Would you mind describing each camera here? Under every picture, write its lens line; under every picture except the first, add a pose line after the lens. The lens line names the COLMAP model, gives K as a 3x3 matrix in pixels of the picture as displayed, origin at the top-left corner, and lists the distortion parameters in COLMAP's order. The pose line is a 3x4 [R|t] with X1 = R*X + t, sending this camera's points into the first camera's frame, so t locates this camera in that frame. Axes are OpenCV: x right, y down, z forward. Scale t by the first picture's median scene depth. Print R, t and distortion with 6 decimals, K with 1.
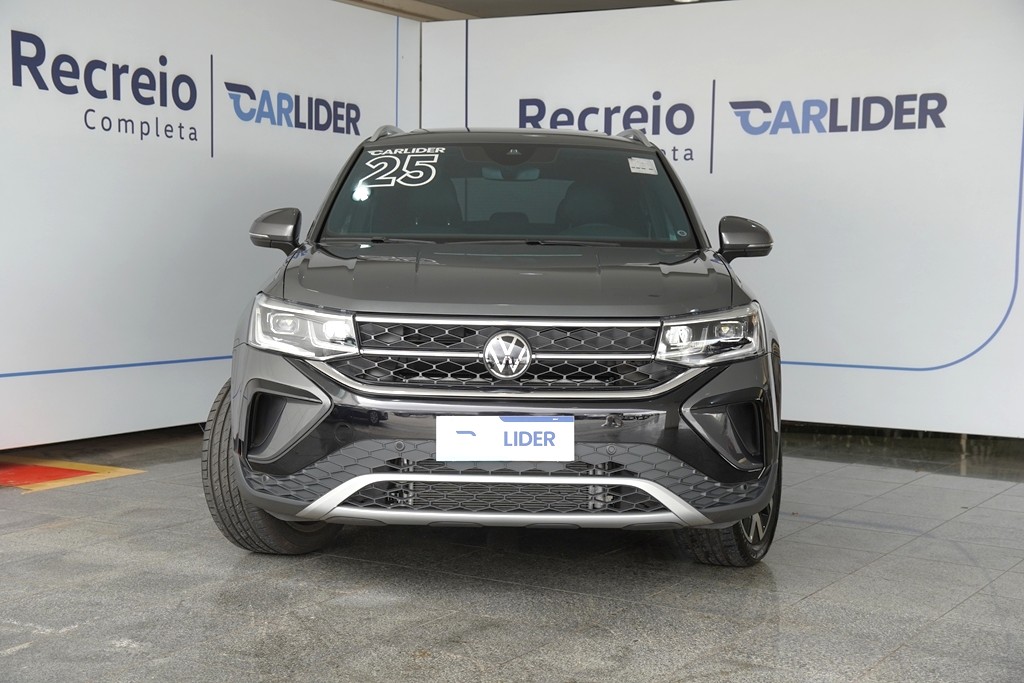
lens RADIAL K [[1467.5, 0, 516.2], [0, 1467.5, 341.6], [0, 0, 1]] dist [0.193627, 0.000000]
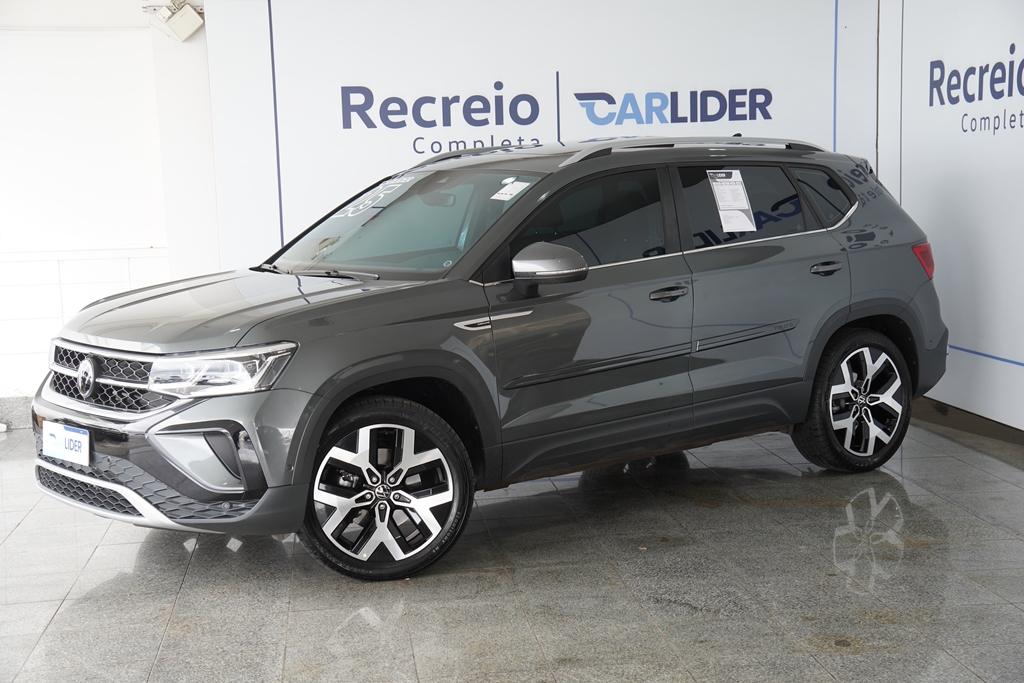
lens RADIAL K [[1501.1, 0, 509.7], [0, 1501.1, 347.6], [0, 0, 1]] dist [0.216579, 0.000000]
pose [[0.610138, 0.059147, -0.790084, 0.796249], [-0.010781, 0.997737, 0.066367, -0.068418], [0.792222, -0.031975, 0.609395, 0.306084]]
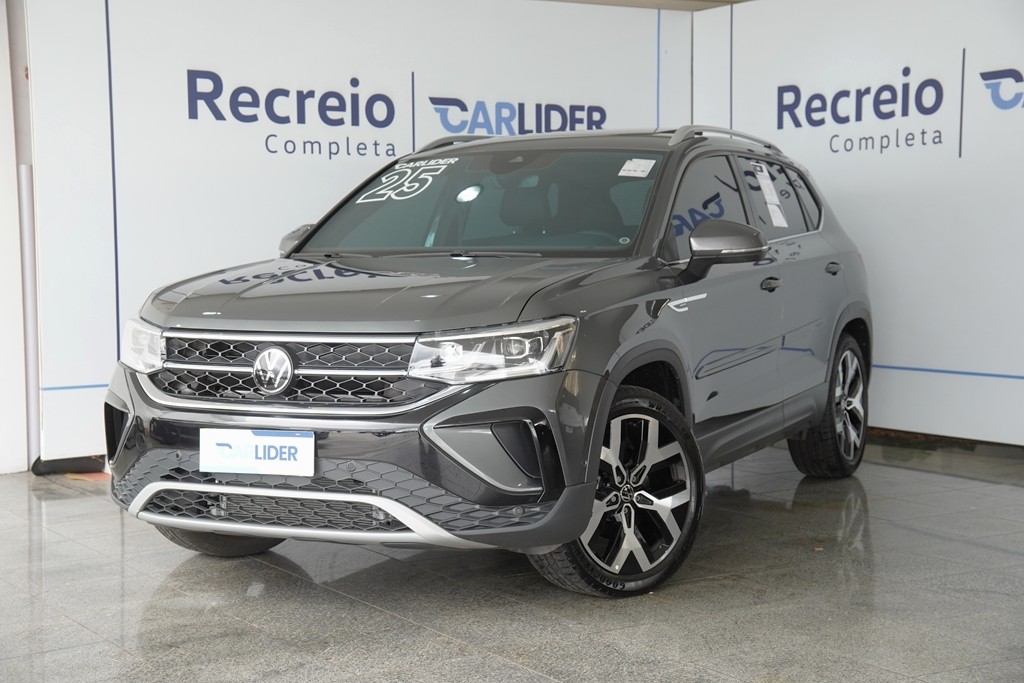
lens RADIAL K [[1570.1, 0, 512.3], [0, 1570.1, 342.7], [0, 0, 1]] dist [0.220391, 0.000000]
pose [[0.895037, 0.003751, -0.445977, 0.398724], [-0.003697, 0.999993, 0.000992, -0.007337], [0.445977, 0.000761, 0.895044, 0.058233]]
